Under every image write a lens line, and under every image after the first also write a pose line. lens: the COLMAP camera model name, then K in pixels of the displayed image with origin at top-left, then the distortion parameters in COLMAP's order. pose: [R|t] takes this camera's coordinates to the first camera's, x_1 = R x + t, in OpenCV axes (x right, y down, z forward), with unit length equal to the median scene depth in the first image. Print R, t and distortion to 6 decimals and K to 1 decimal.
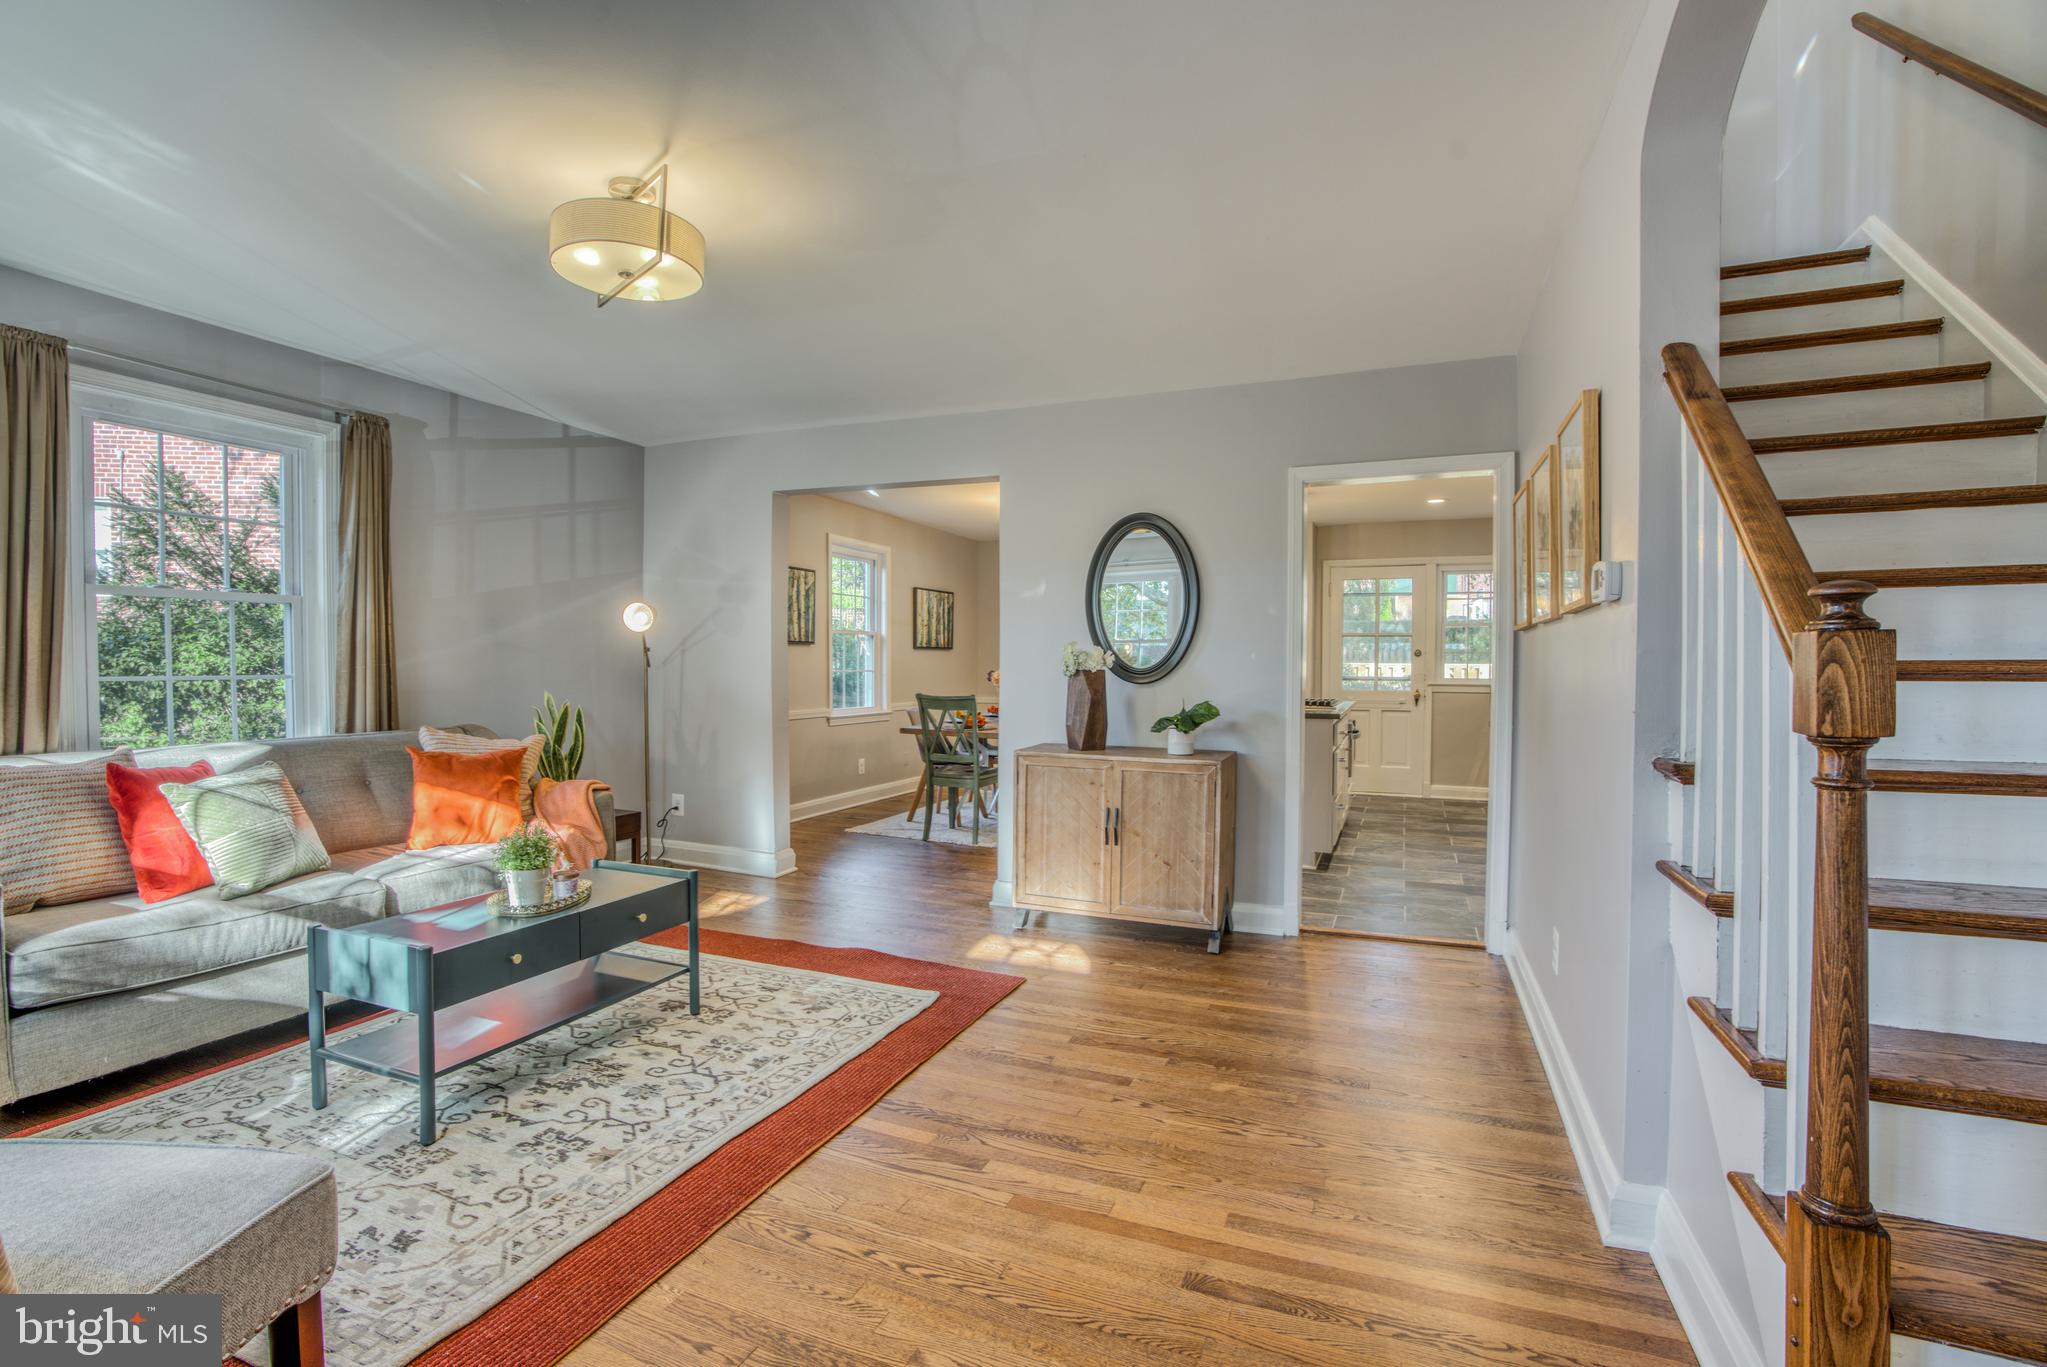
lens RADIAL K [[944.2, 0, 1010.4], [0, 944.2, 673.8], [0, 0, 1]] dist [-0.049570, 0.021378]
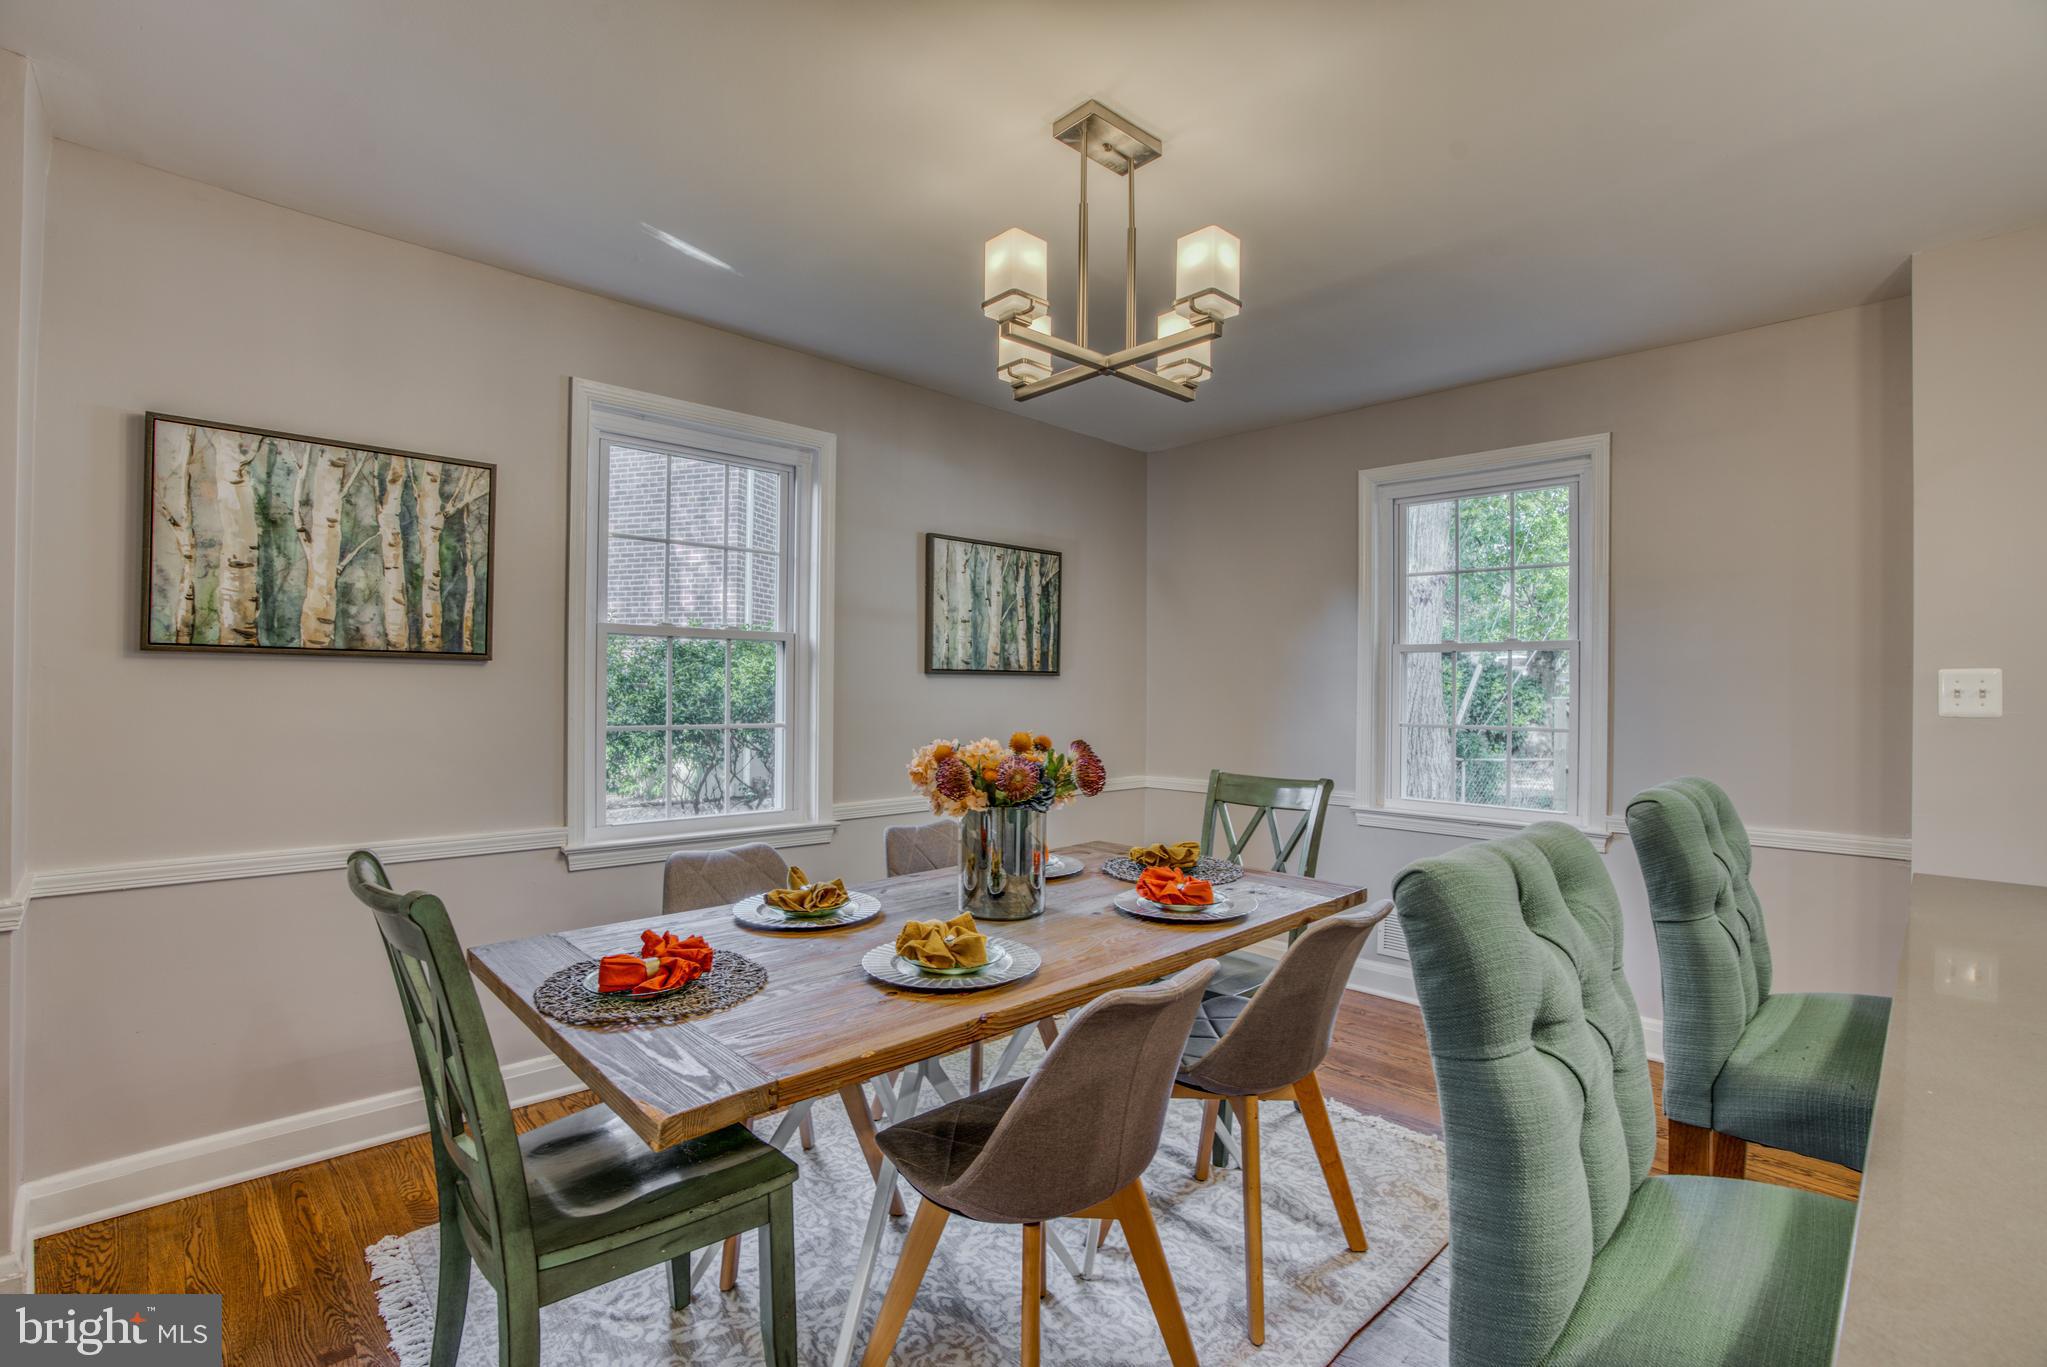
lens RADIAL K [[944.2, 0, 1030.6], [0, 944.2, 669.3], [0, 0, 1]] dist [-0.049570, 0.021378]
pose [[0.919267, 0.006781, -0.393577, 0.252200], [-0.018300, 0.999507, -0.025522, -0.040663], [0.393210, 0.030664, 0.918937, 1.365993]]
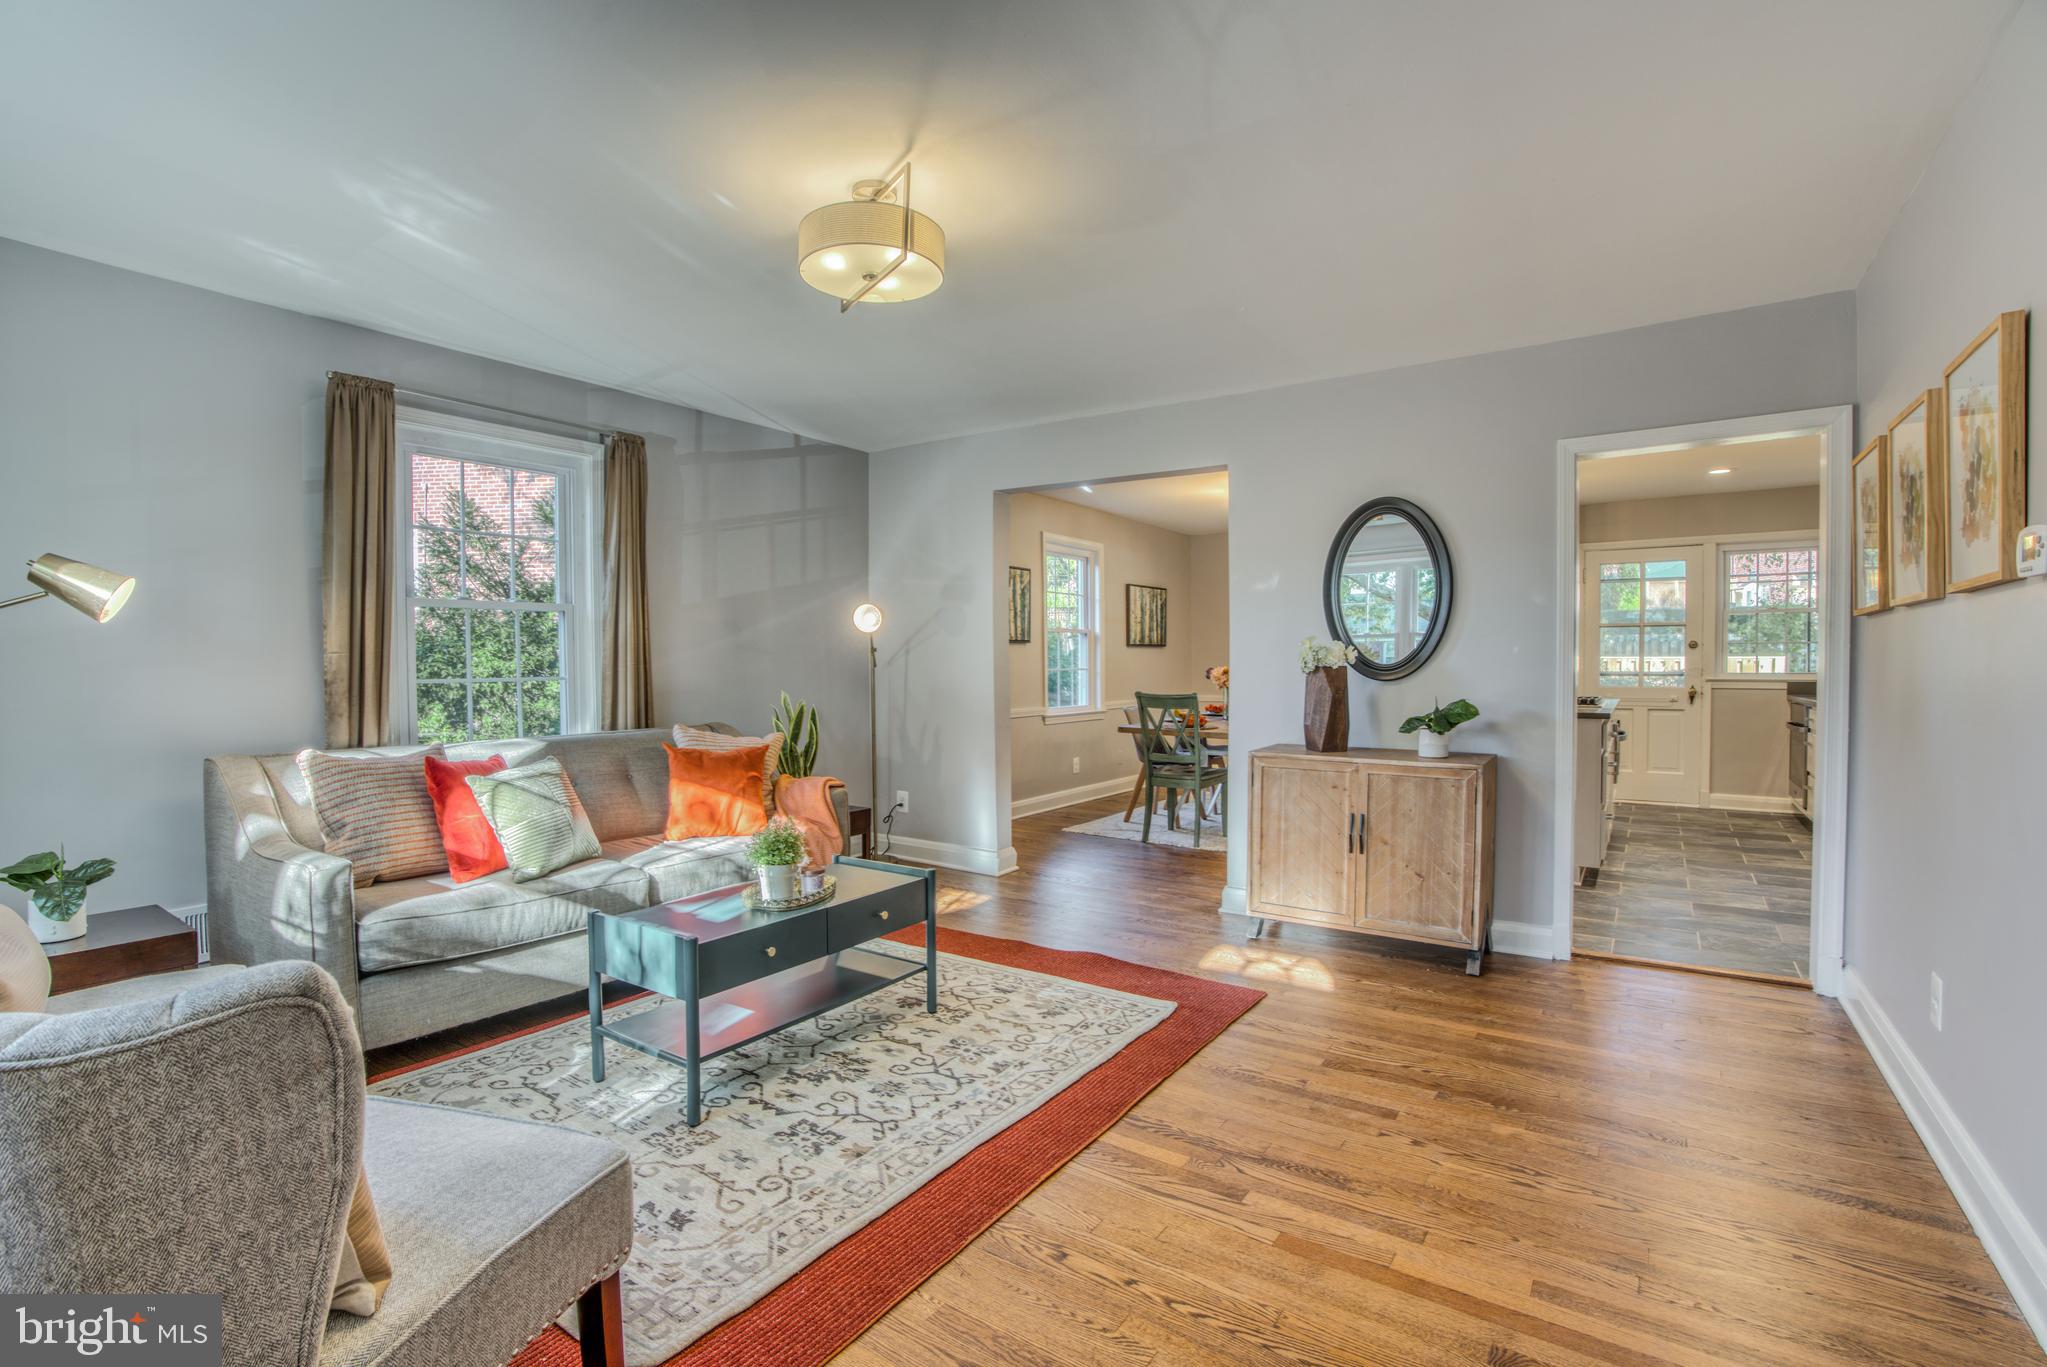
lens RADIAL K [[944.2, 0, 1015.9], [0, 944.2, 671.3], [0, 0, 1]] dist [-0.049570, 0.021378]
pose [[0.979870, -0.007313, -0.199501, -0.043983], [0.007171, 0.999973, -0.001434, 0.000063], [0.199506, -0.000026, 0.979897, 0.029256]]
